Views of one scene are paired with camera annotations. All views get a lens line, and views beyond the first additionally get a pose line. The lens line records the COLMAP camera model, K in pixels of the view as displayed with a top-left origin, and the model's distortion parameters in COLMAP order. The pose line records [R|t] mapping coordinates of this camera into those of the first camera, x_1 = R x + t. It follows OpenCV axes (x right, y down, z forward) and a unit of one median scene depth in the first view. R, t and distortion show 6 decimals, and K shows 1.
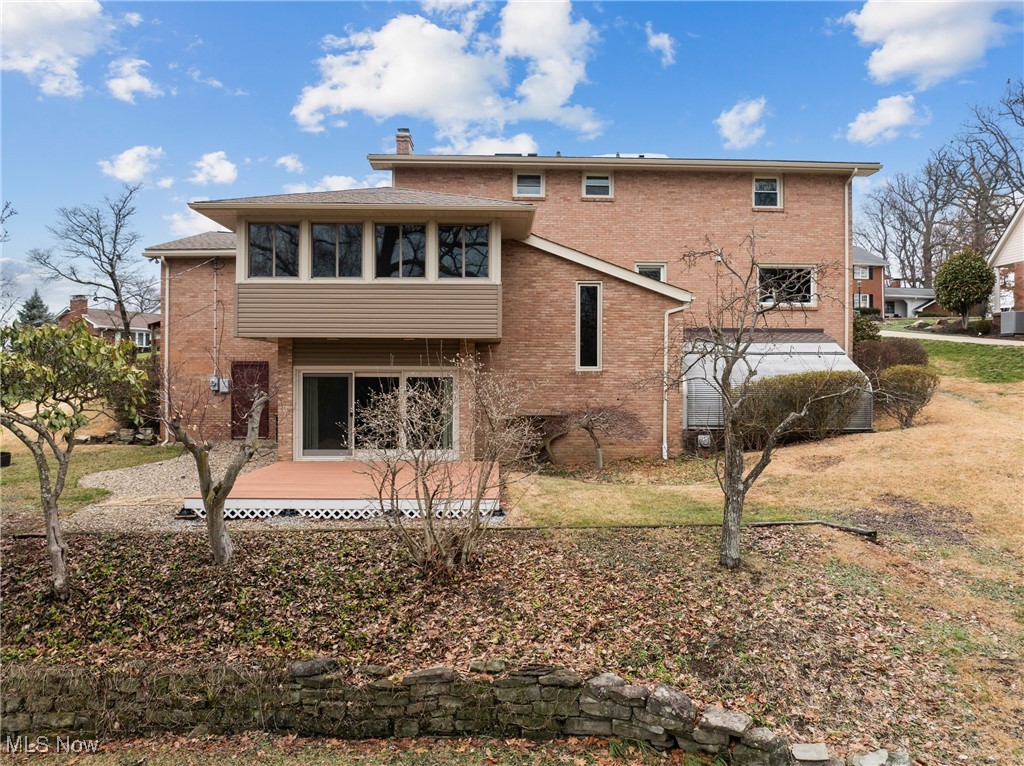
lens RADIAL K [[711.9, 0, 512.0], [0, 711.9, 383.0], [0, 0, 1]] dist [-0.032571, 0.001424]
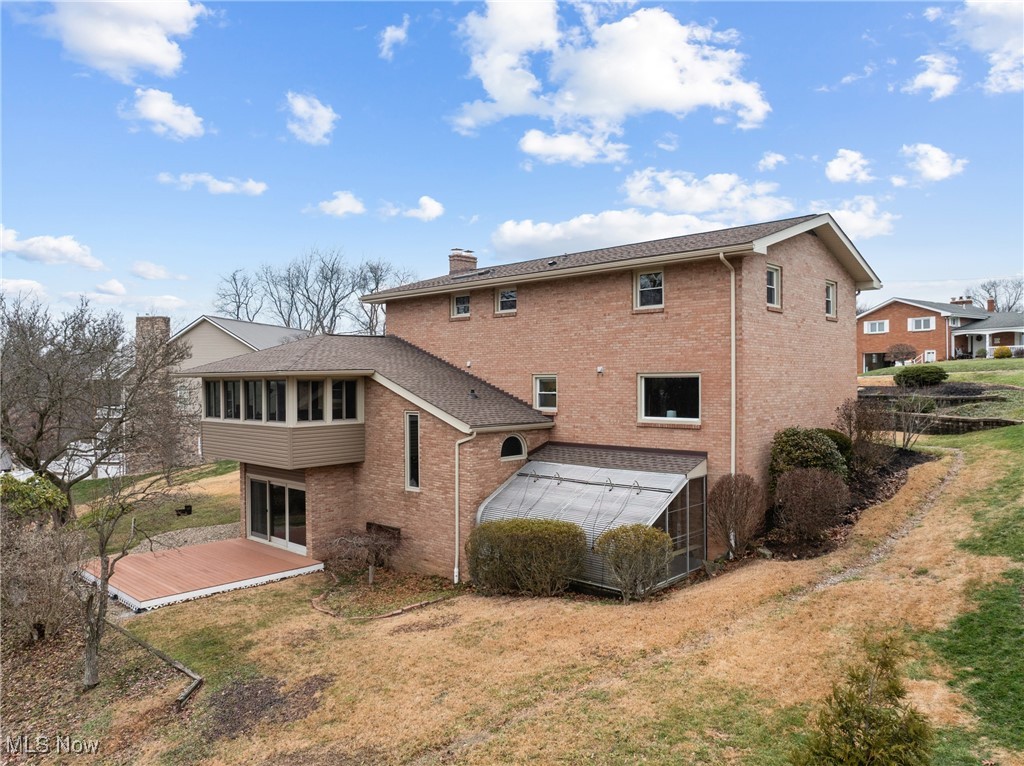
lens RADIAL K [[711.9, 0, 512.0], [0, 711.9, 383.0], [0, 0, 1]] dist [-0.032571, 0.001424]
pose [[0.710322, -0.006044, -0.703851, 0.856615], [0.004788, 0.999981, -0.003754, -0.154831], [0.703861, -0.000703, 0.710338, 0.268815]]
